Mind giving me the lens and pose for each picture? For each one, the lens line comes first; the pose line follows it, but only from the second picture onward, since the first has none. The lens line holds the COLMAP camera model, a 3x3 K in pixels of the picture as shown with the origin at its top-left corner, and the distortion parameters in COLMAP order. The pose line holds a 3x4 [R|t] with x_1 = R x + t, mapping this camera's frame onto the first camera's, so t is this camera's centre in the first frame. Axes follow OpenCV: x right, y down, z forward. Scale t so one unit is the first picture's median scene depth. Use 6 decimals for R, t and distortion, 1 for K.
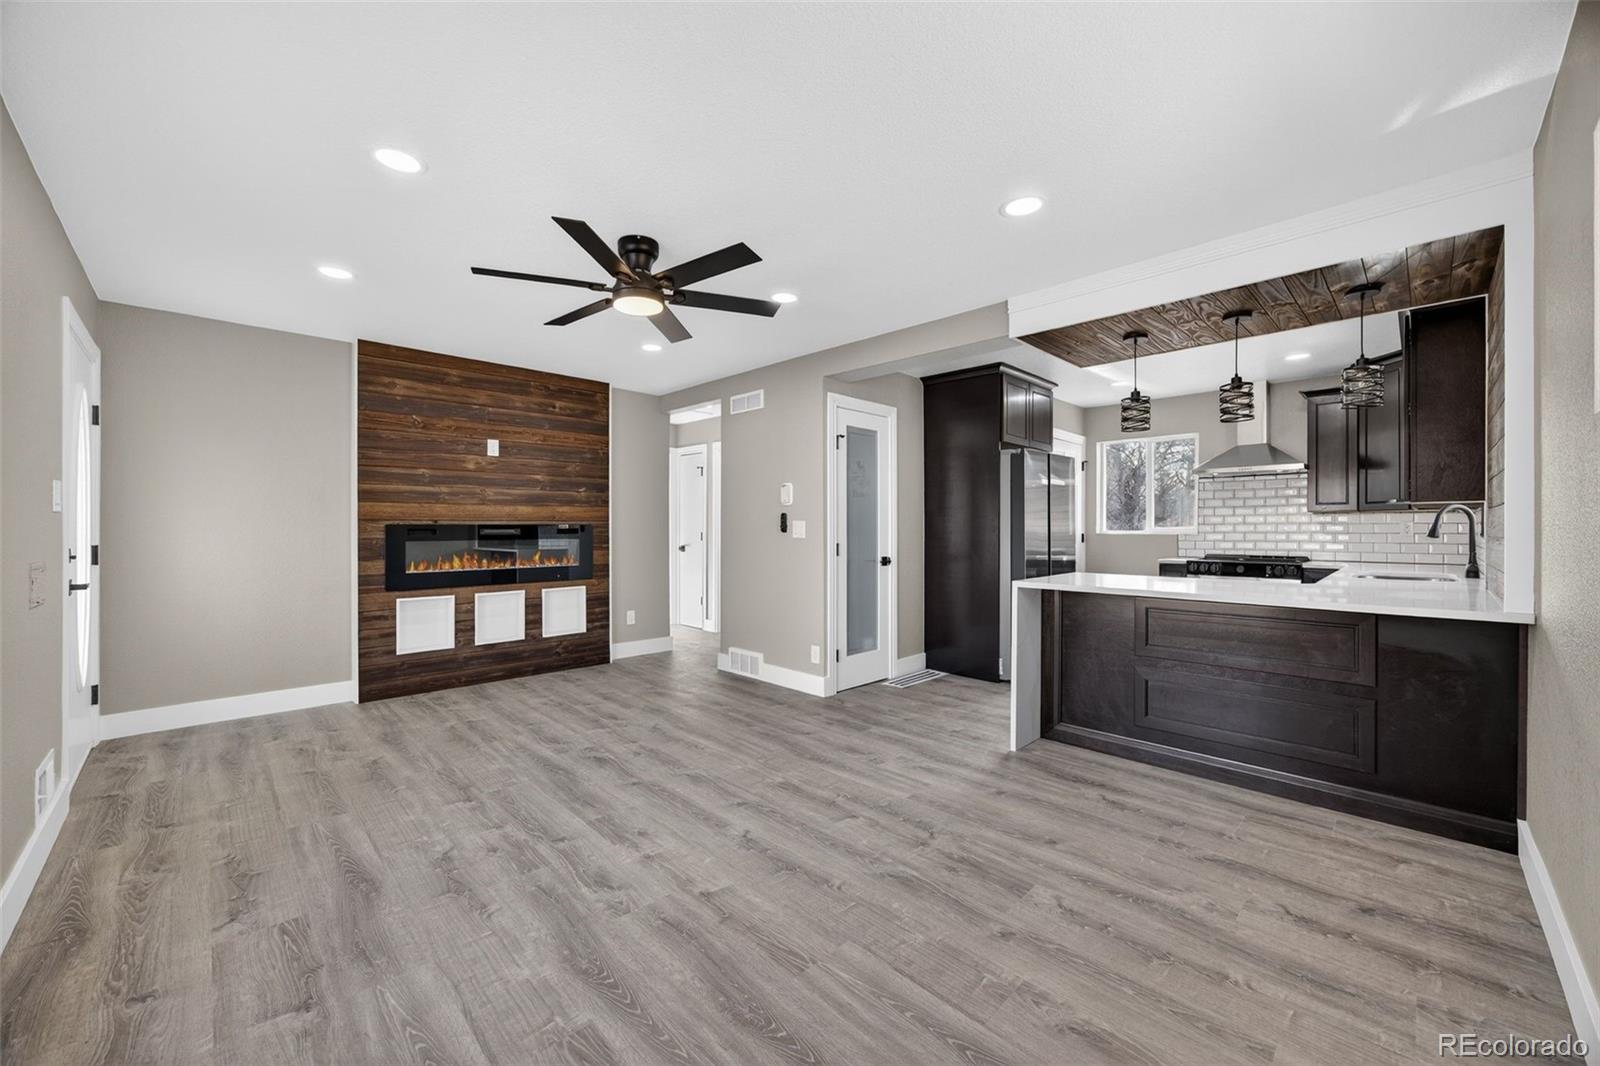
lens RADIAL K [[619.2, 0, 797.6], [0, 619.2, 535.1], [0, 0, 1]] dist [-0.035925, 0.016299]
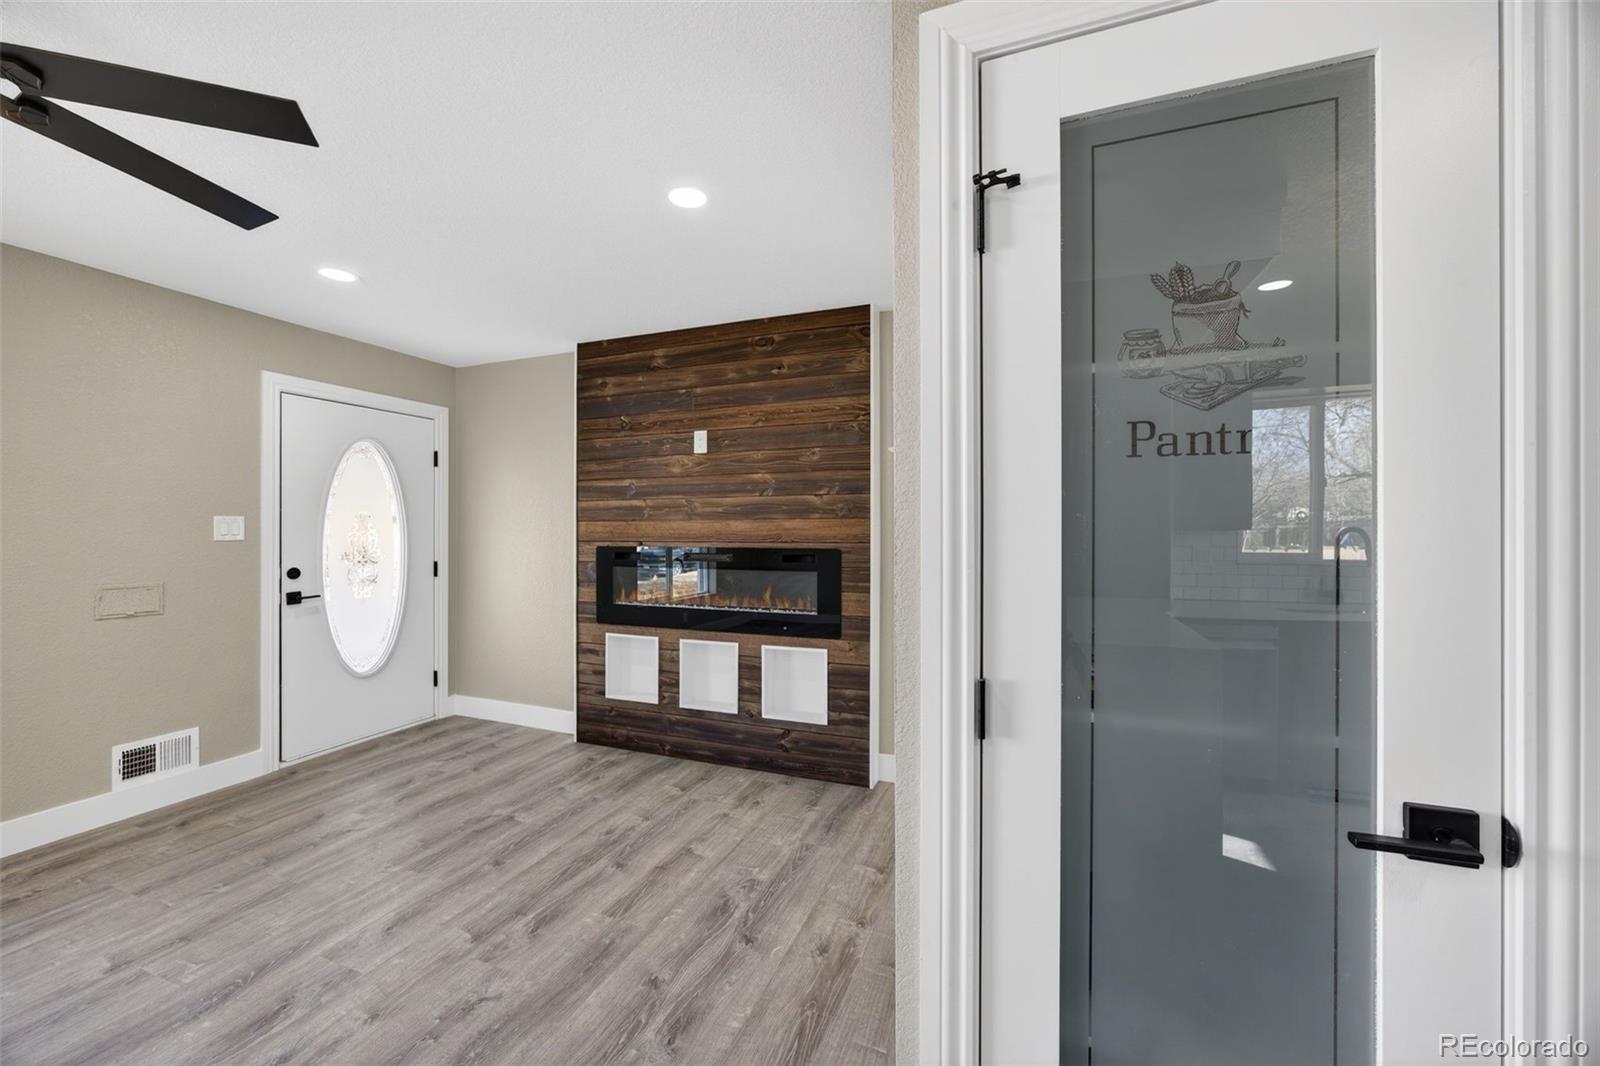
lens RADIAL K [[617.8, 0, 797.9], [0, 617.8, 529.5], [0, 0, 1]] dist [-0.030266, 0.013150]
pose [[0.402314, -0.000982, -0.915501, 0.254725], [-0.011485, 0.999915, -0.006119, -0.039890], [0.915430, 0.012976, 0.402269, 0.923858]]
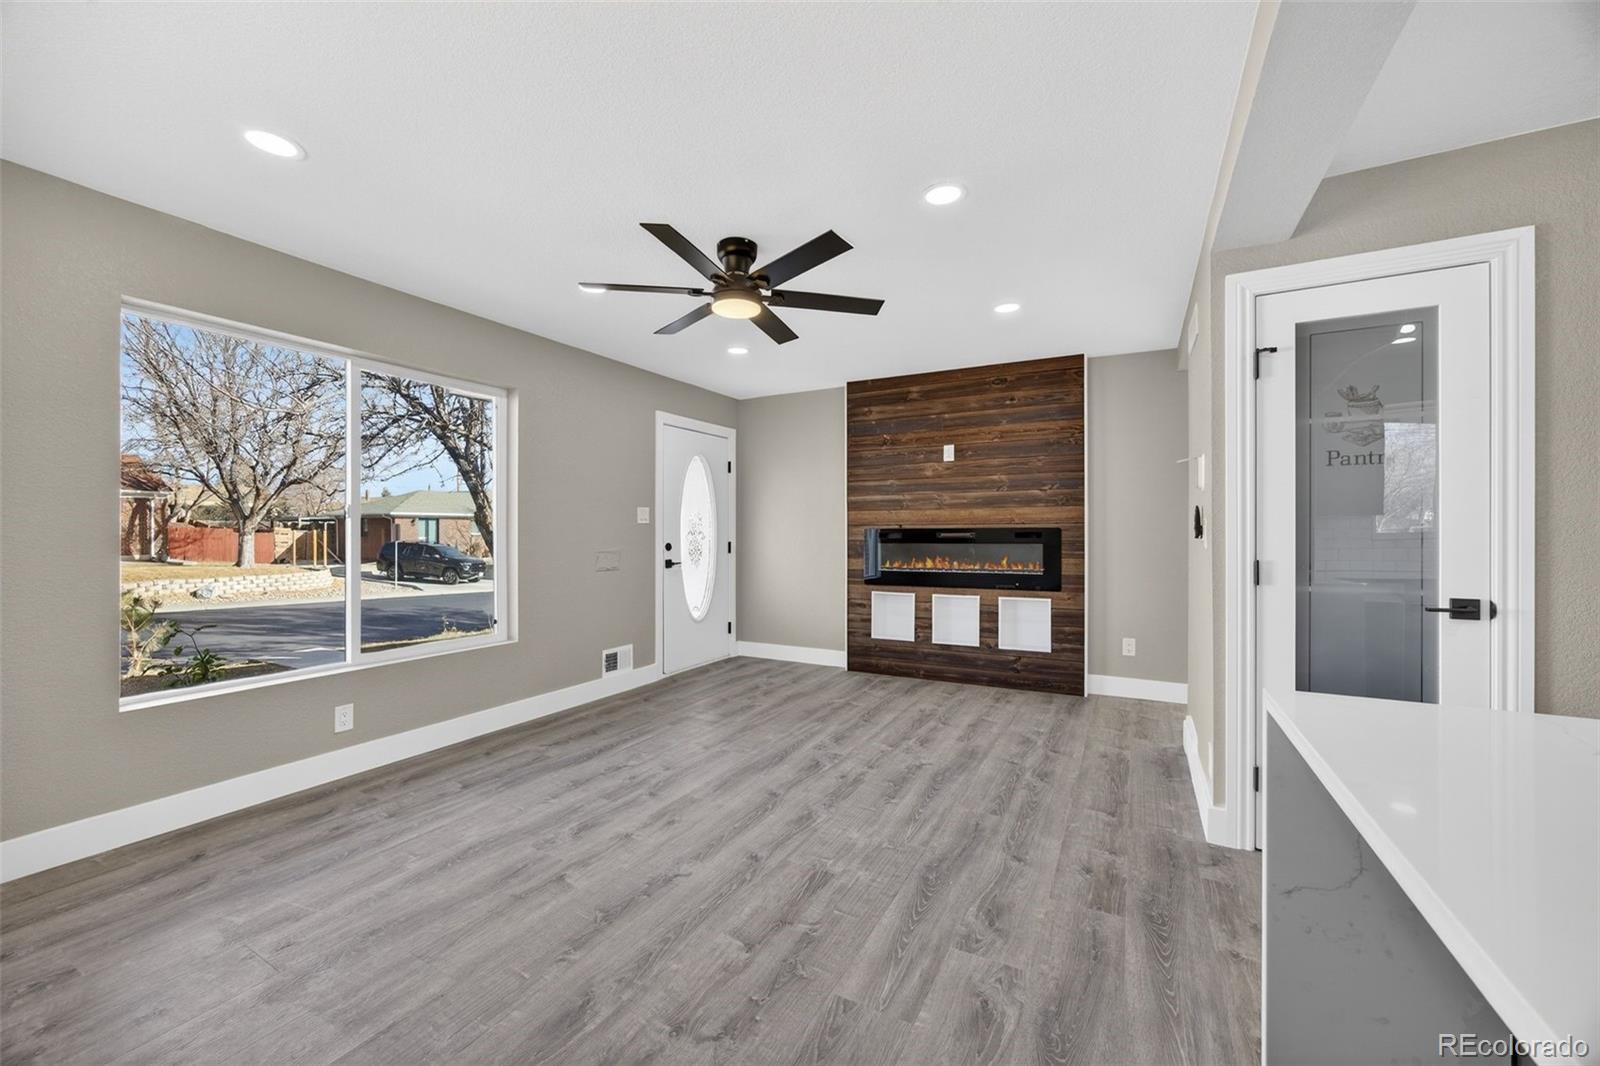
lens RADIAL K [[619.2, 0, 797.6], [0, 619.2, 535.1], [0, 0, 1]] dist [-0.035925, 0.016299]
pose [[0.285936, 0.002859, -0.958244, 0.476035], [-0.008672, 0.999962, 0.000396, -0.004346], [0.958209, 0.008197, 0.285950, 0.529247]]
